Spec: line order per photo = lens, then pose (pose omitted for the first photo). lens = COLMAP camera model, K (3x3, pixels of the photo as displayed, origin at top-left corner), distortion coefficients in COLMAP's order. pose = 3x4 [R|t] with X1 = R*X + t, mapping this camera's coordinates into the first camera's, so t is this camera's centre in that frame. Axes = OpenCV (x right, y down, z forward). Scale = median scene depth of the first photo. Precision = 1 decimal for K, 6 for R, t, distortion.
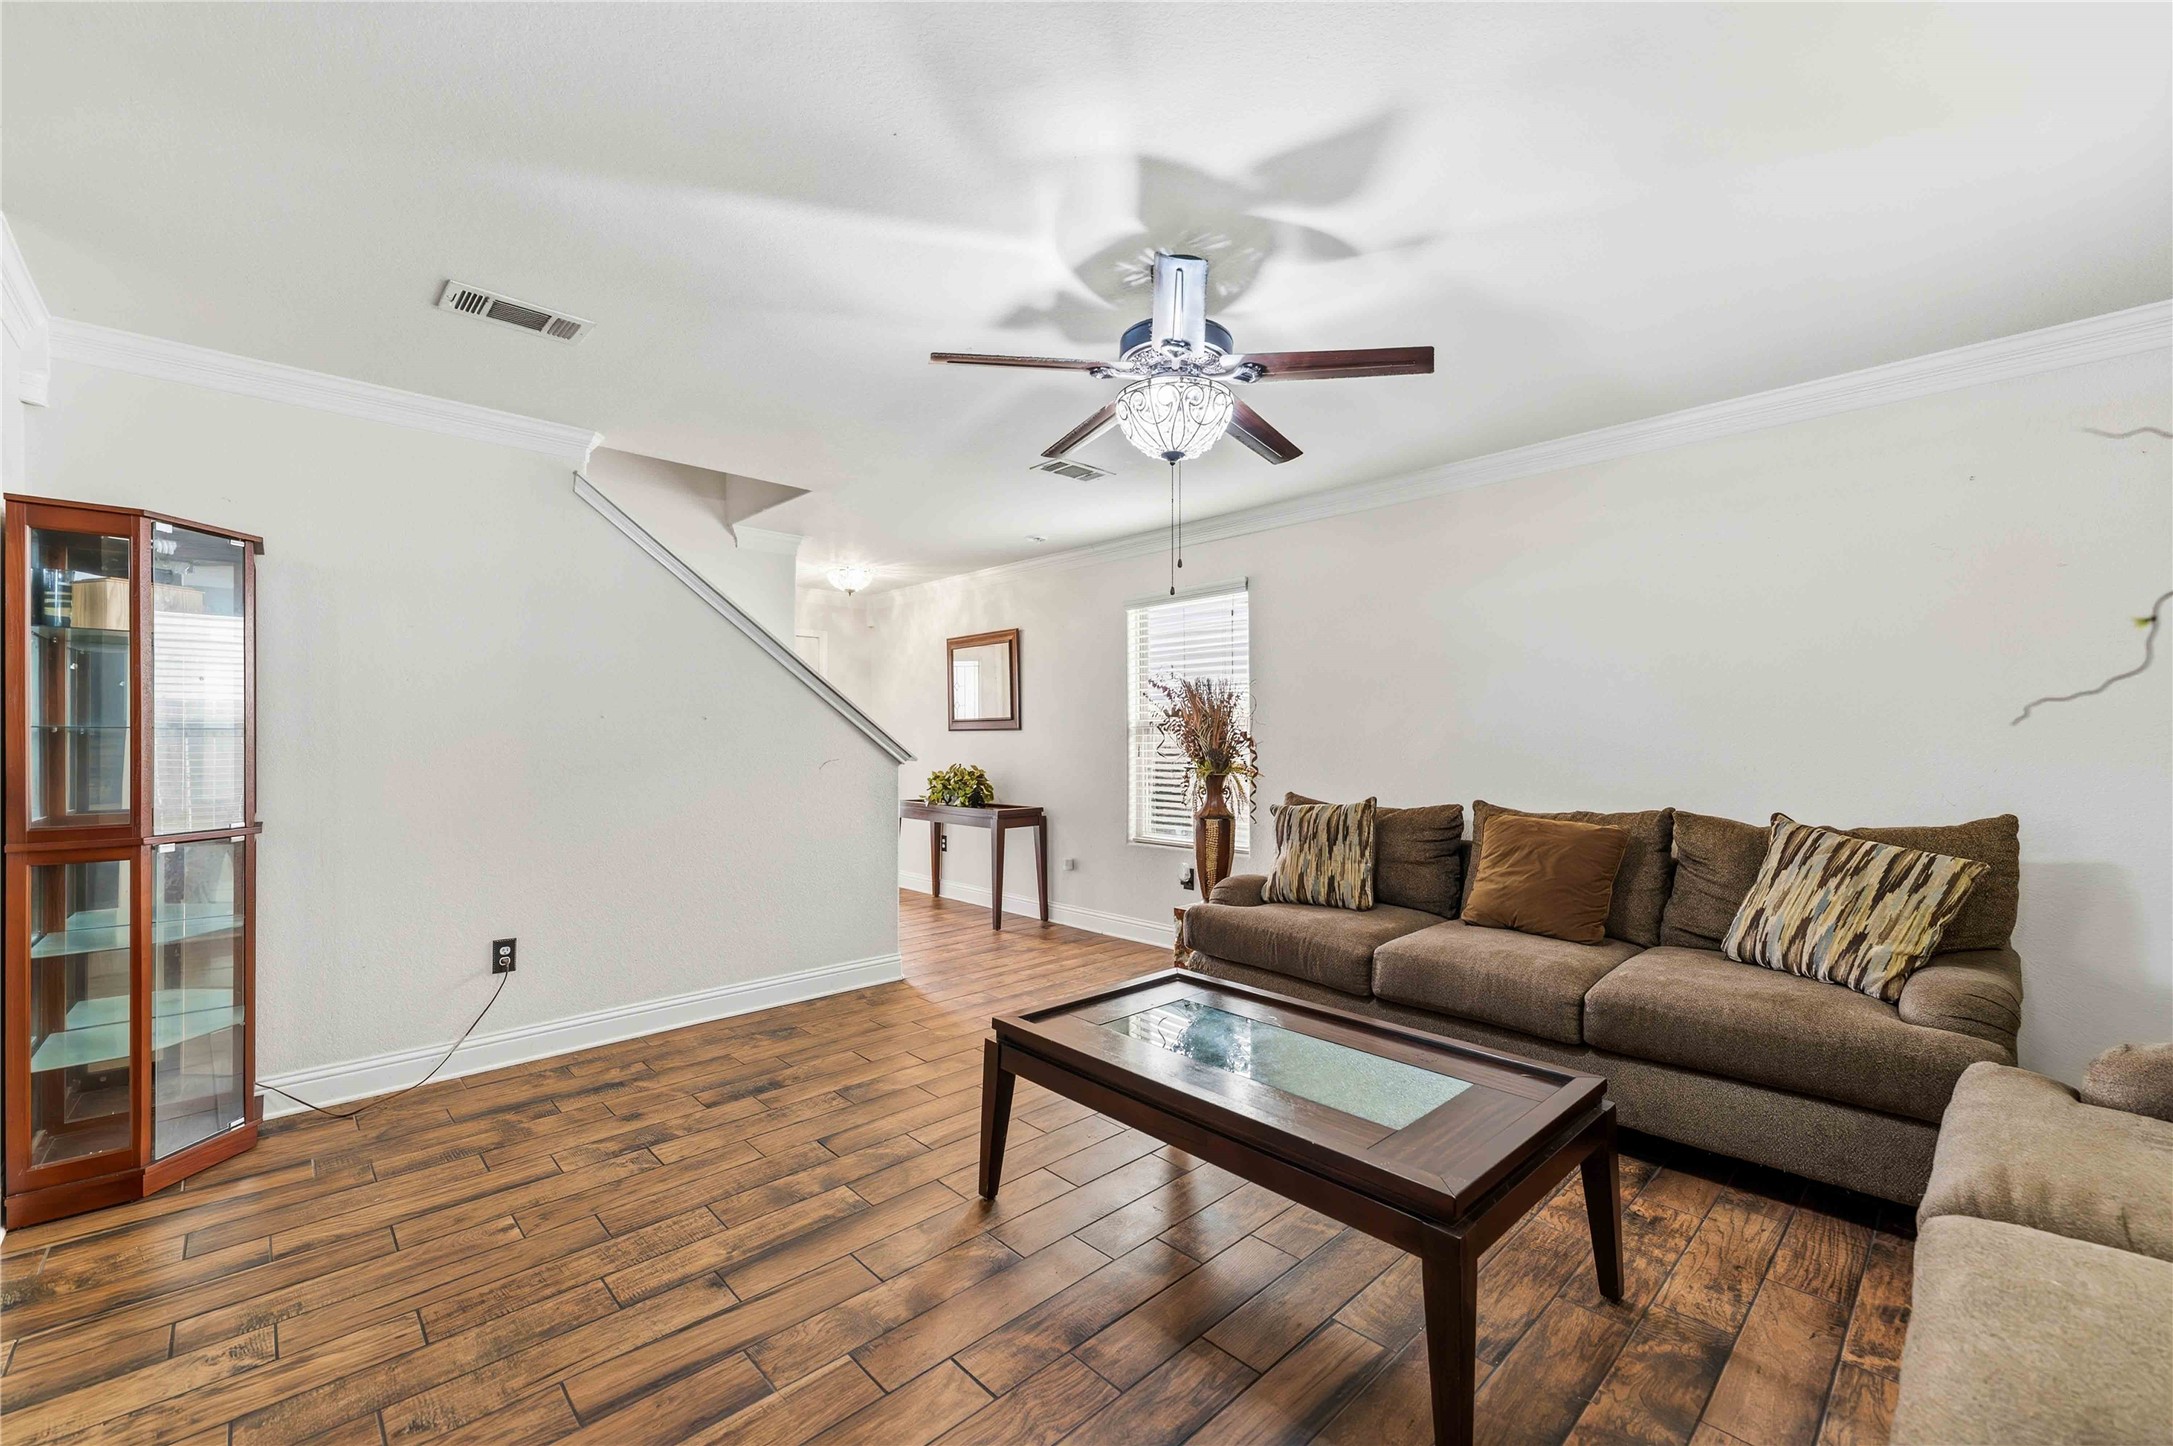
lens RADIAL K [[876.9, 0, 1081.6], [0, 876.9, 729.3], [0, 0, 1]] dist [-0.023181, 0.000076]
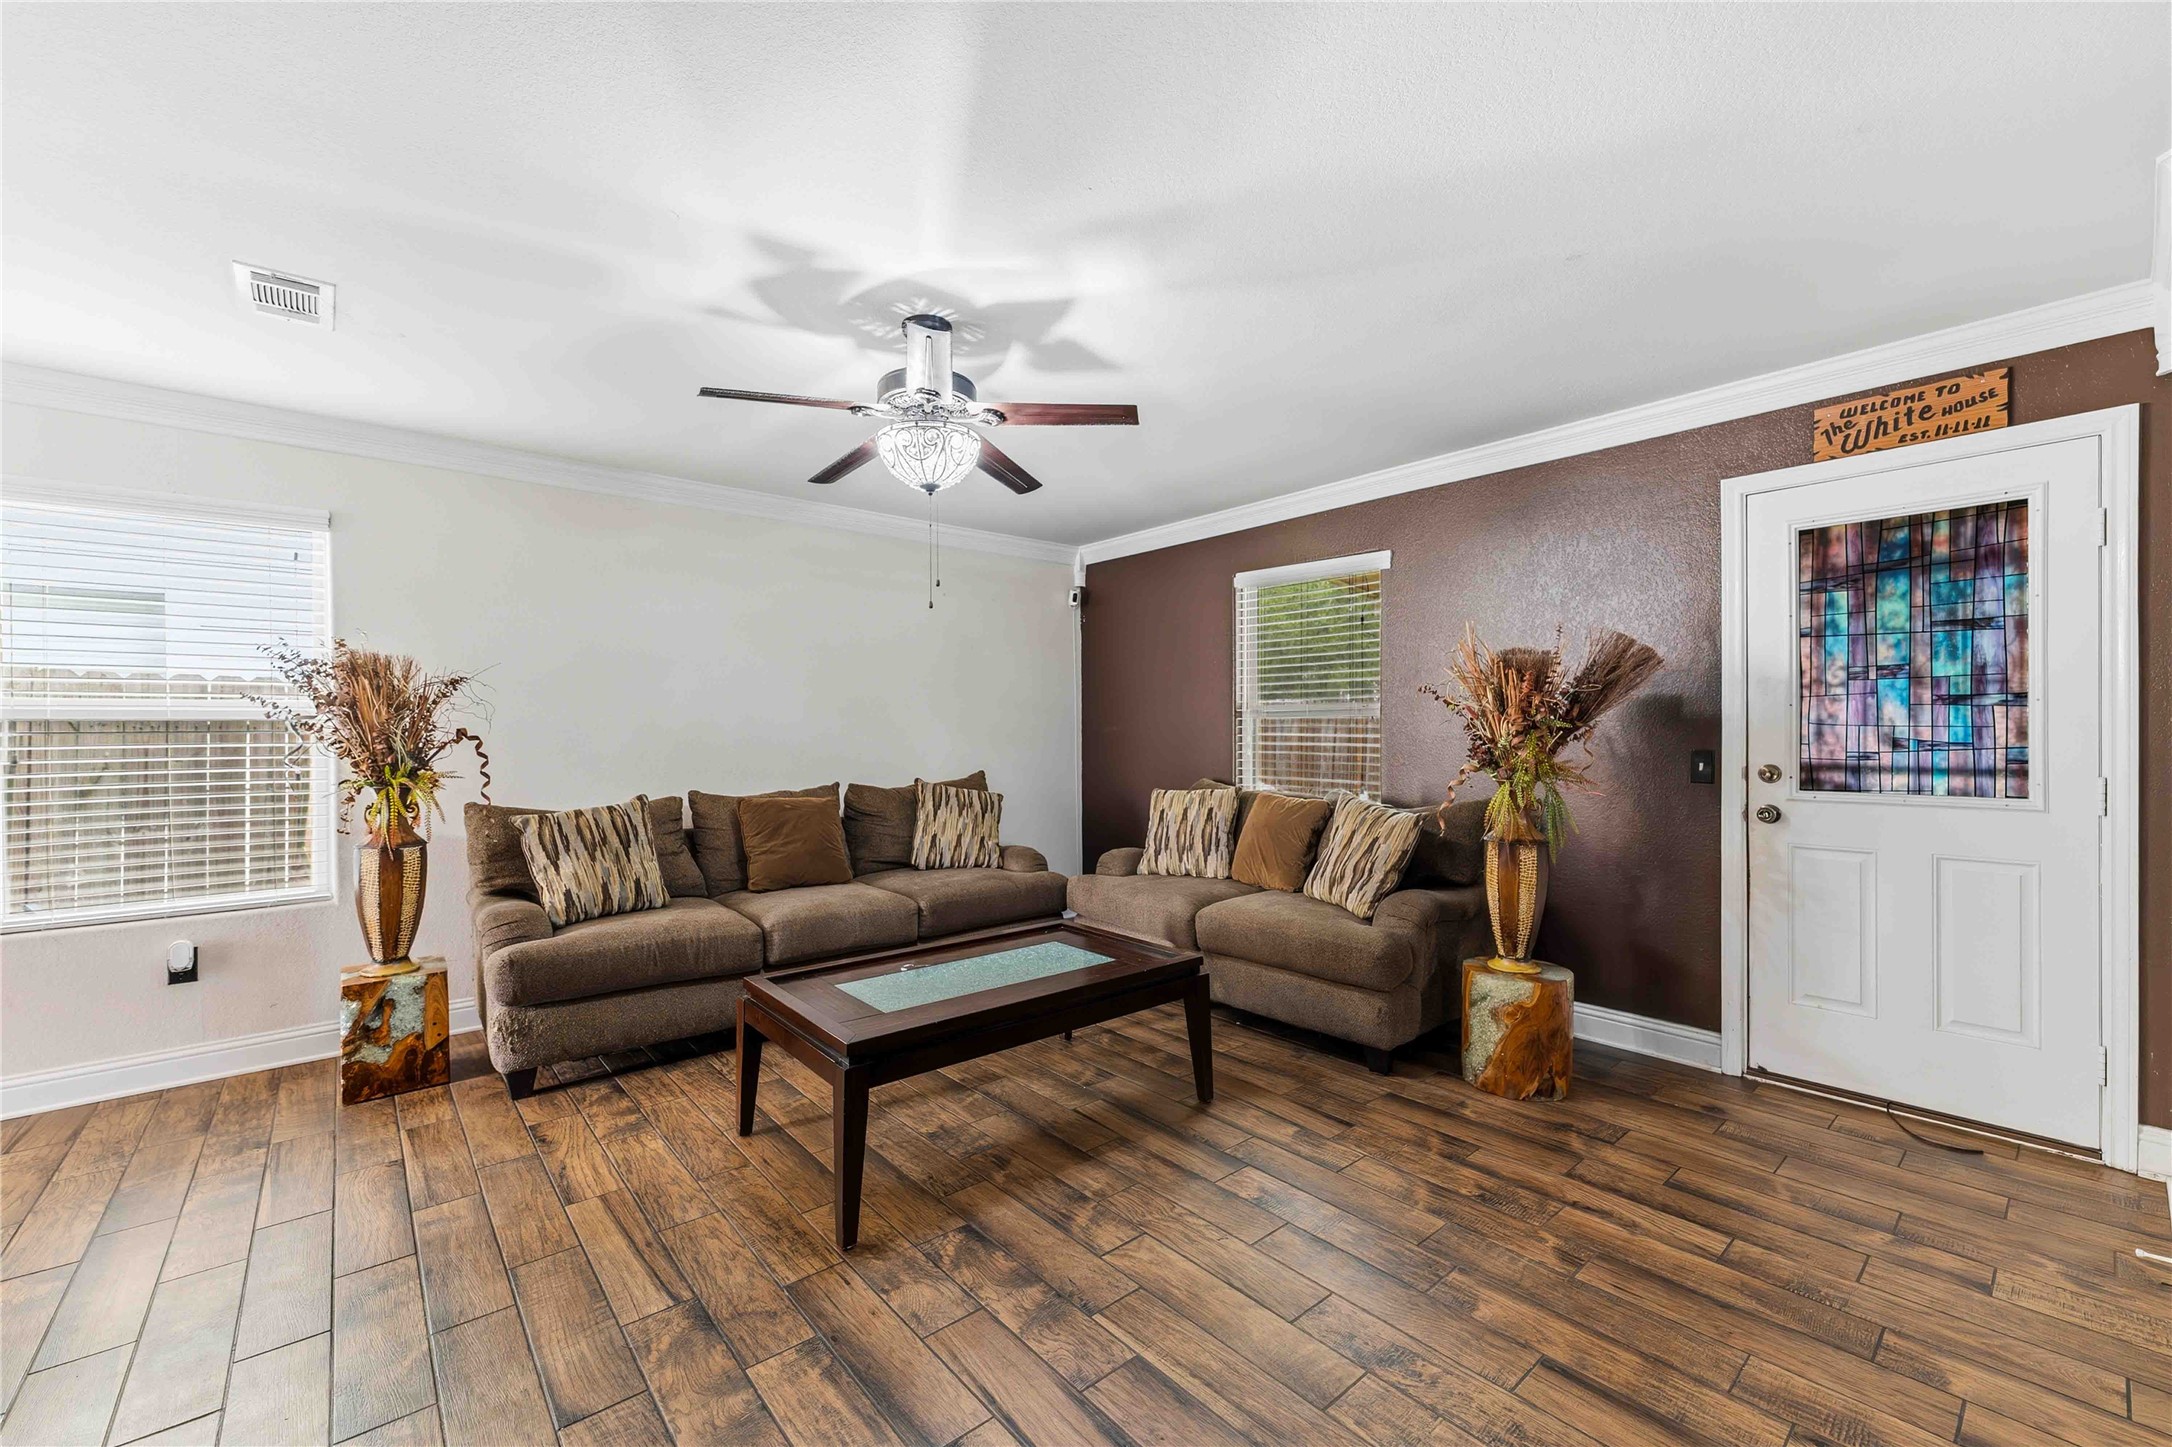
lens RADIAL K [[886.1, 0, 1079.3], [0, 886.1, 717.4], [0, 0, 1]] dist [0.000899, 0.000180]
pose [[0.047789, 0.015786, 0.998733, -0.911466], [0.001769, 0.999872, -0.015888, 0.010191], [-0.998856, 0.002526, 0.047755, 0.645888]]
